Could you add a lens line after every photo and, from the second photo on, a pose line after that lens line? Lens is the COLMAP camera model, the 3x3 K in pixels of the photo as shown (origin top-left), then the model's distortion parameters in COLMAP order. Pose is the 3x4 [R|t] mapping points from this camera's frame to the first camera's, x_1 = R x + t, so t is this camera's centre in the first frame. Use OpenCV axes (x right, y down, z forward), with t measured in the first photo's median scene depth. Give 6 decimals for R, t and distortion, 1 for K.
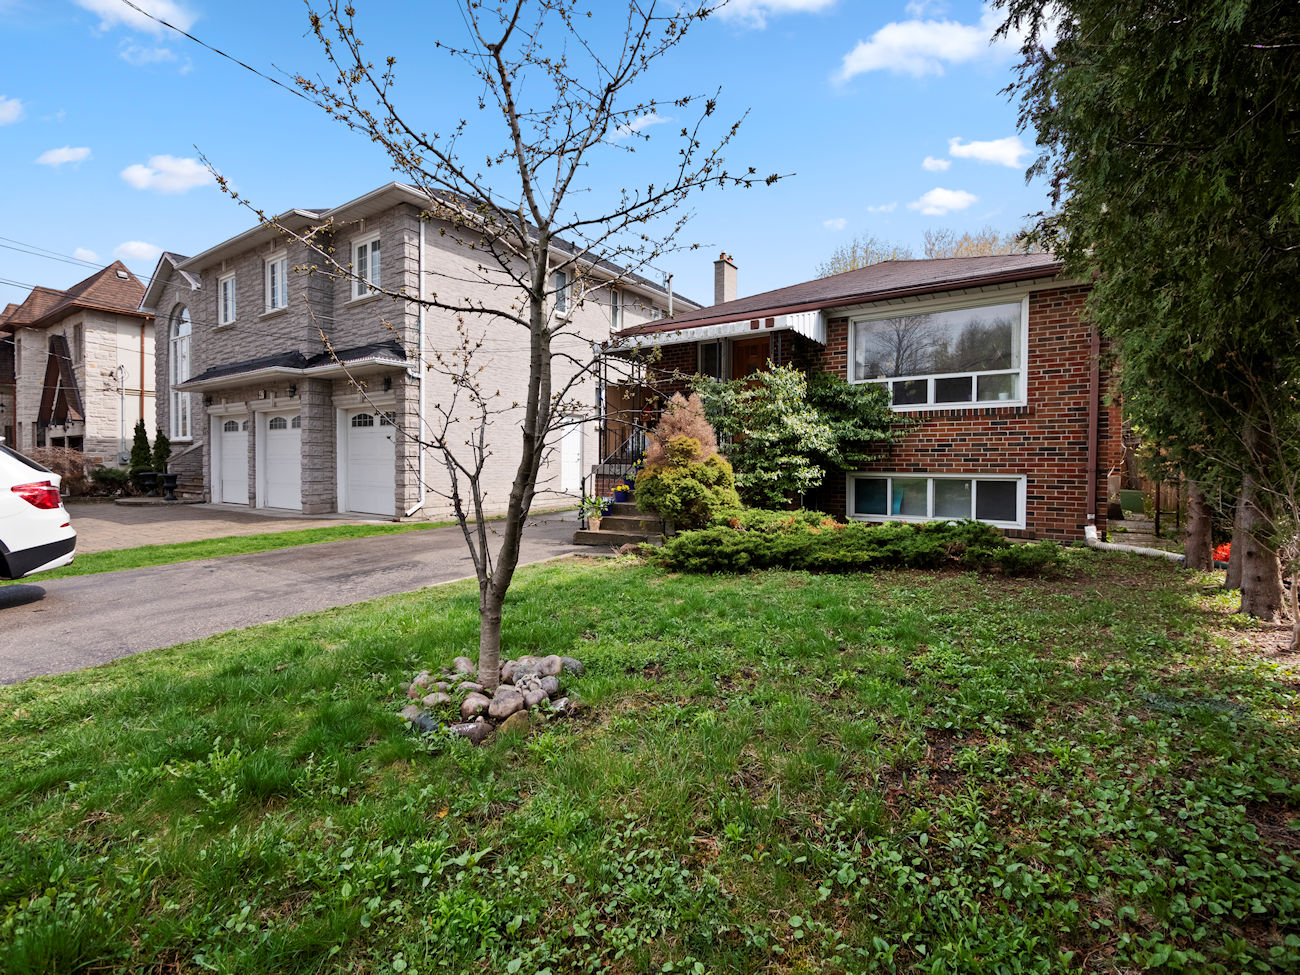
lens RADIAL K [[597.5, 0, 657.8], [0, 597.5, 475.9], [0, 0, 1]] dist [-0.000711, 0.000375]
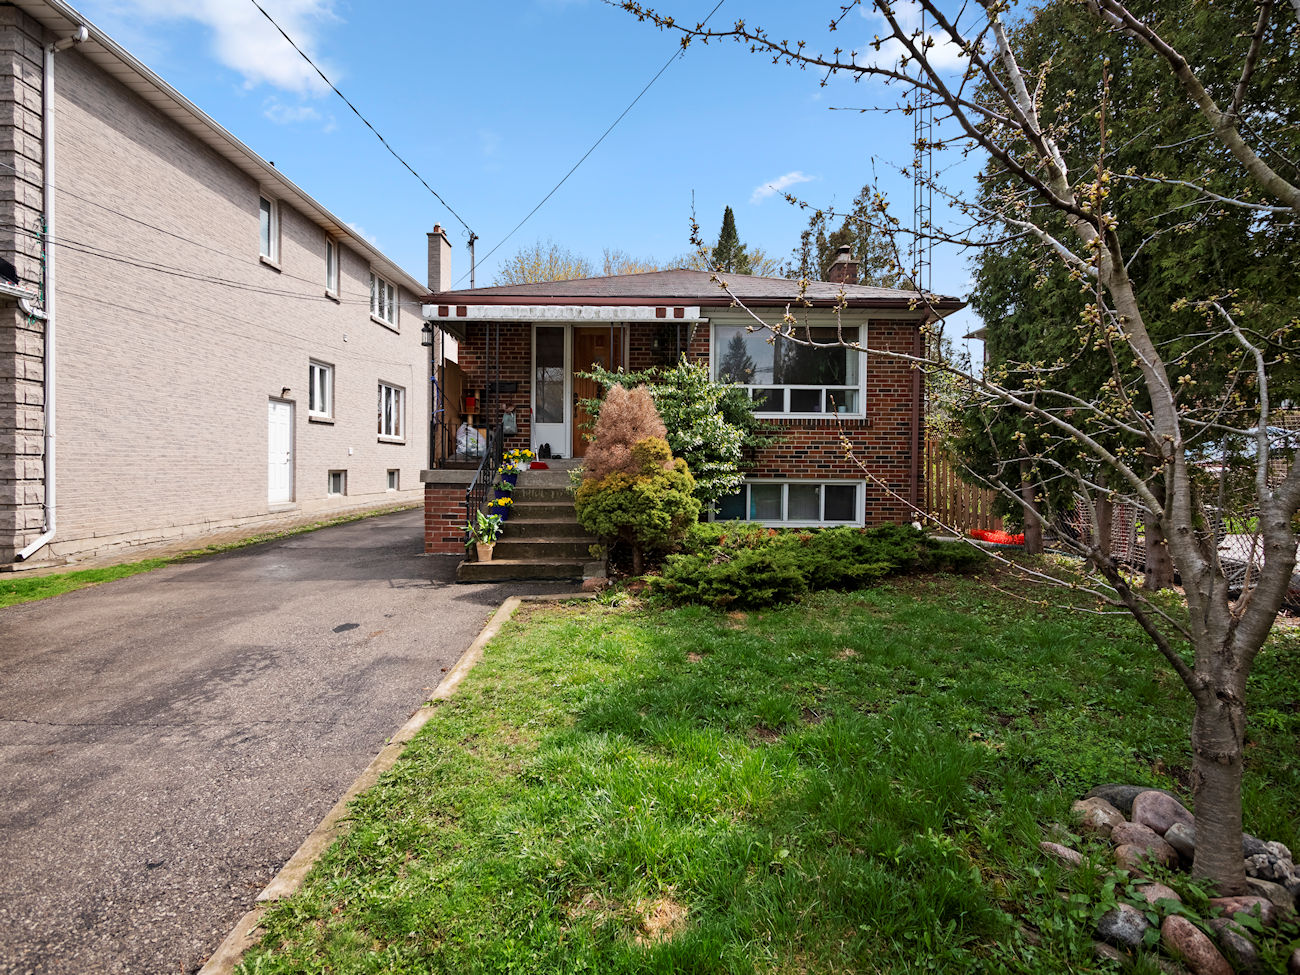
lens RADIAL K [[597.5, 0, 650.6], [0, 597.5, 475.1], [0, 0, 1]] dist [-0.000711, 0.000375]
pose [[0.826809, -0.005528, 0.562455, -0.348341], [0.006759, 0.999977, -0.000108, -0.012807], [-0.562442, 0.003890, 0.826828, 0.278520]]
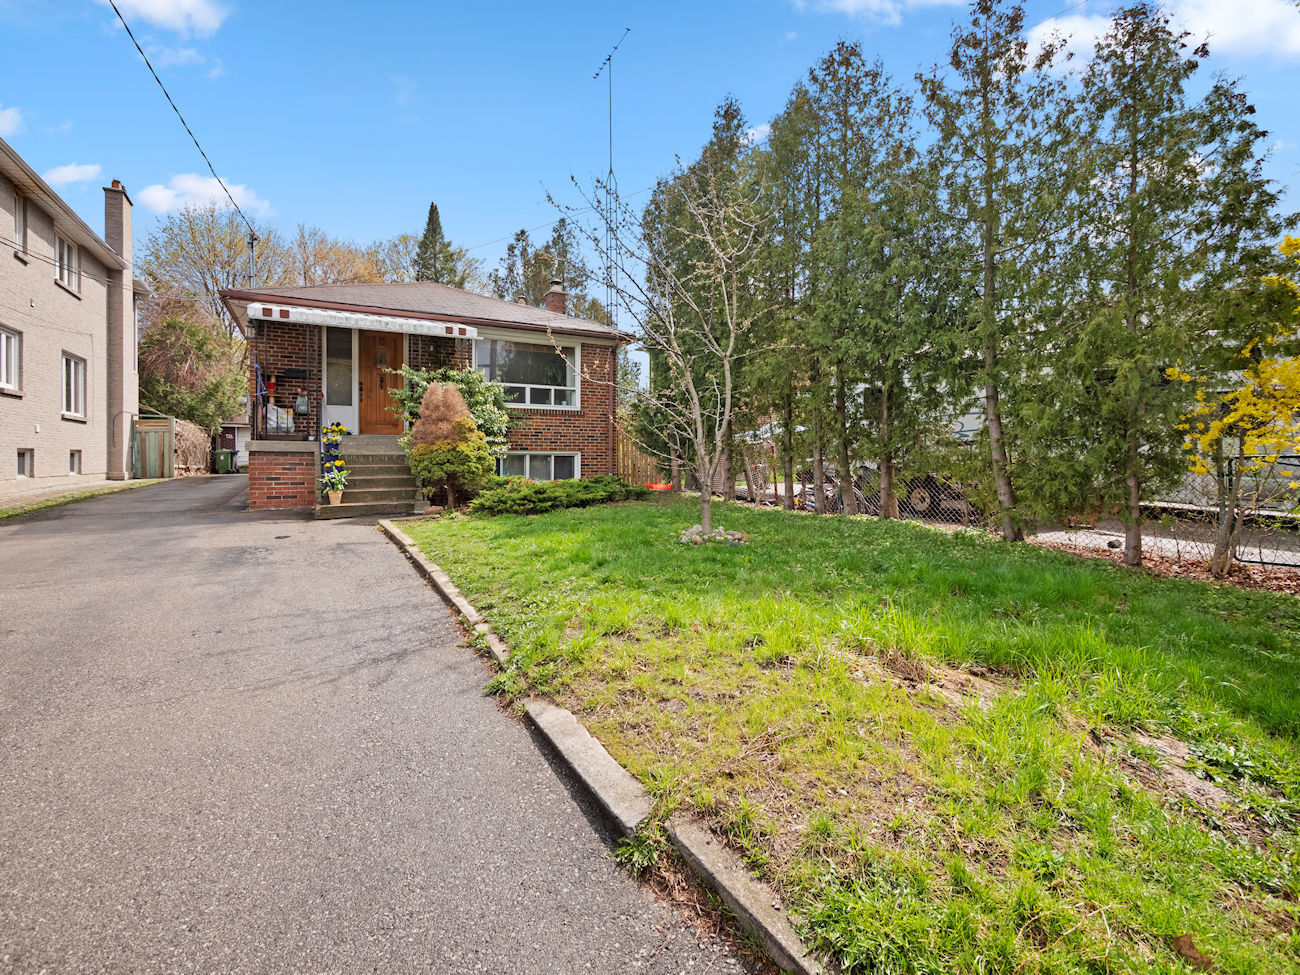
lens RADIAL K [[597.5, 0, 646.1], [0, 597.5, 460.6], [0, 0, 1]] dist [-0.000711, 0.000375]
pose [[0.454468, -0.007386, 0.890733, -0.763356], [0.018549, 0.999827, -0.001173, 0.027872], [-0.890570, 0.017055, 0.454526, 0.071475]]
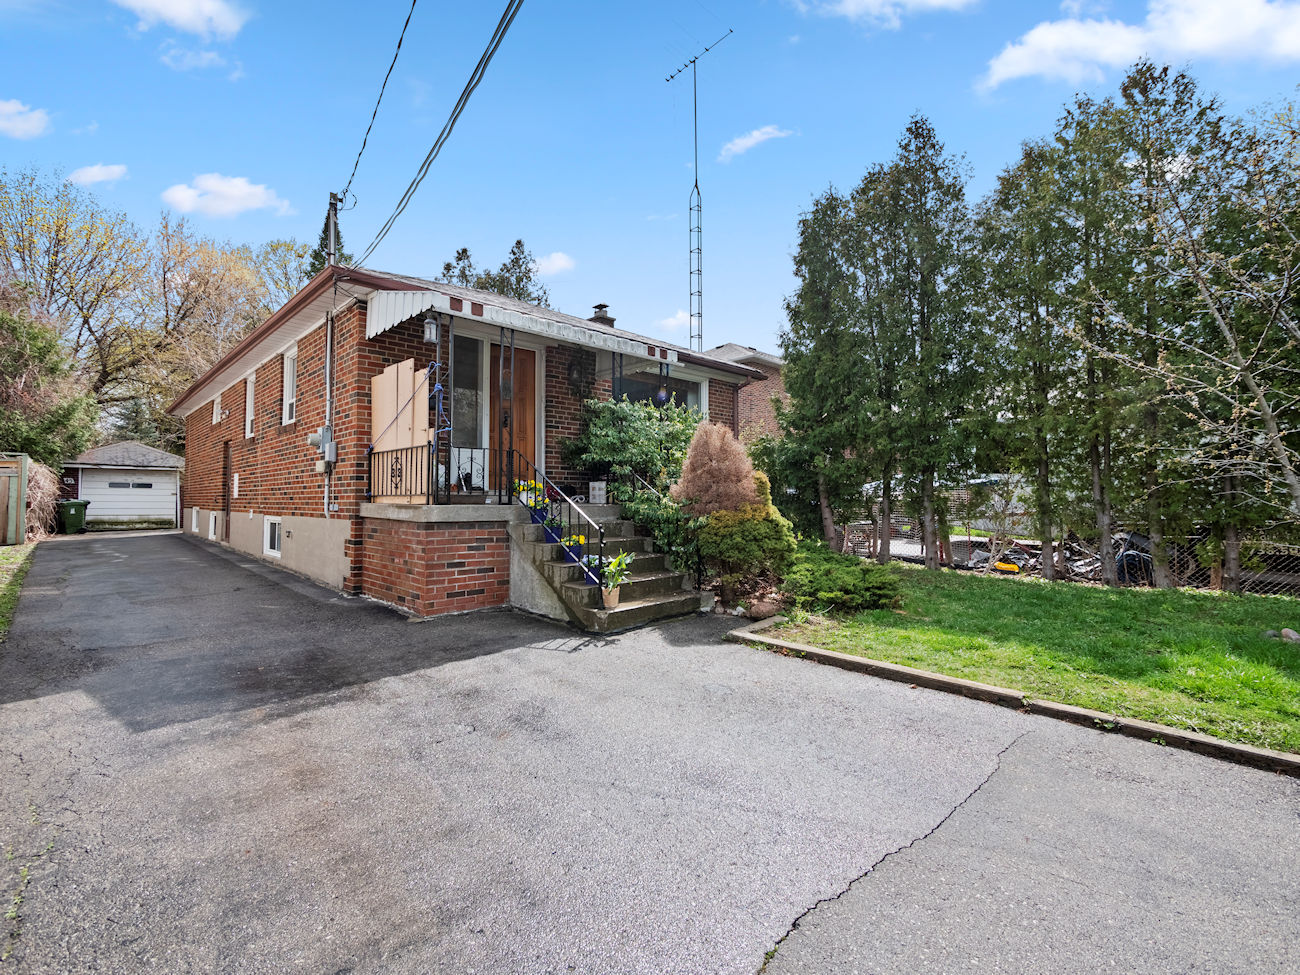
lens RADIAL K [[597.5, 0, 647.7], [0, 597.5, 478.6], [0, 0, 1]] dist [-0.000711, 0.000375]
pose [[0.206886, 0.034290, 0.977764, -0.732735], [0.019160, 0.999052, -0.039091, -0.021475], [-0.978177, 0.026822, 0.206033, 0.820977]]
